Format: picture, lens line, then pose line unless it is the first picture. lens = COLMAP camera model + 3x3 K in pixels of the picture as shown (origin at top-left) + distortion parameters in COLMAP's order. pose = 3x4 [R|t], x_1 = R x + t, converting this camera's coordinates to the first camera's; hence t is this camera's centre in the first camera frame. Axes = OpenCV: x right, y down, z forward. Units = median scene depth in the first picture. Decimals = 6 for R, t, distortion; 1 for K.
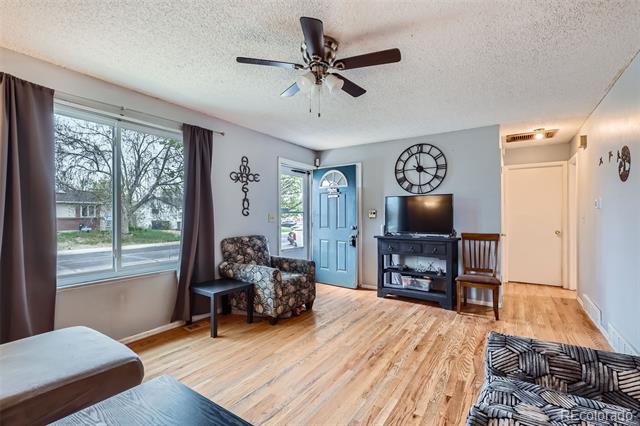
lens RADIAL K [[291.8, 0, 320.0], [0, 291.8, 213.0], [0, 0, 1]] dist [0.004053, 0.000317]
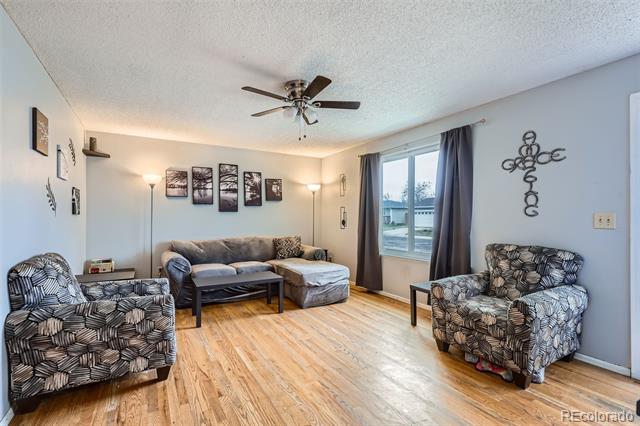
lens RADIAL K [[291.8, 0, 320.0], [0, 291.8, 213.0], [0, 0, 1]] dist [0.004053, 0.000317]
pose [[-0.435378, -0.008546, -0.900207, 0.629265], [0.008704, 0.999868, -0.013702, 0.006859], [0.900206, -0.013801, -0.435246, 0.917474]]
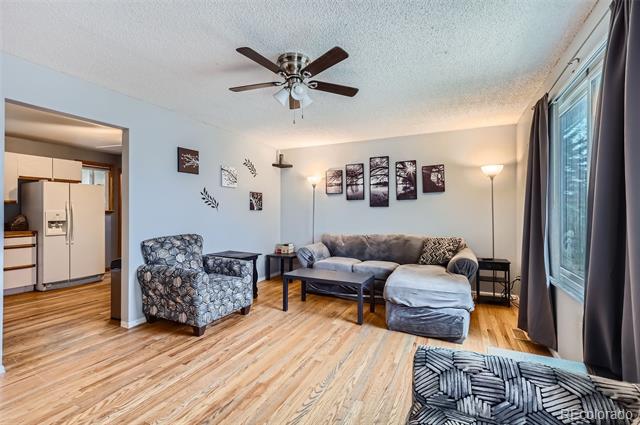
lens RADIAL K [[291.8, 0, 320.0], [0, 291.8, 212.5], [0, 0, 1]] dist [0.004053, 0.000317]
pose [[-0.989629, 0.001869, -0.143637, 0.033656], [0.002840, 0.999974, -0.006554, 0.011449], [0.143621, -0.006894, -0.989609, 1.181159]]
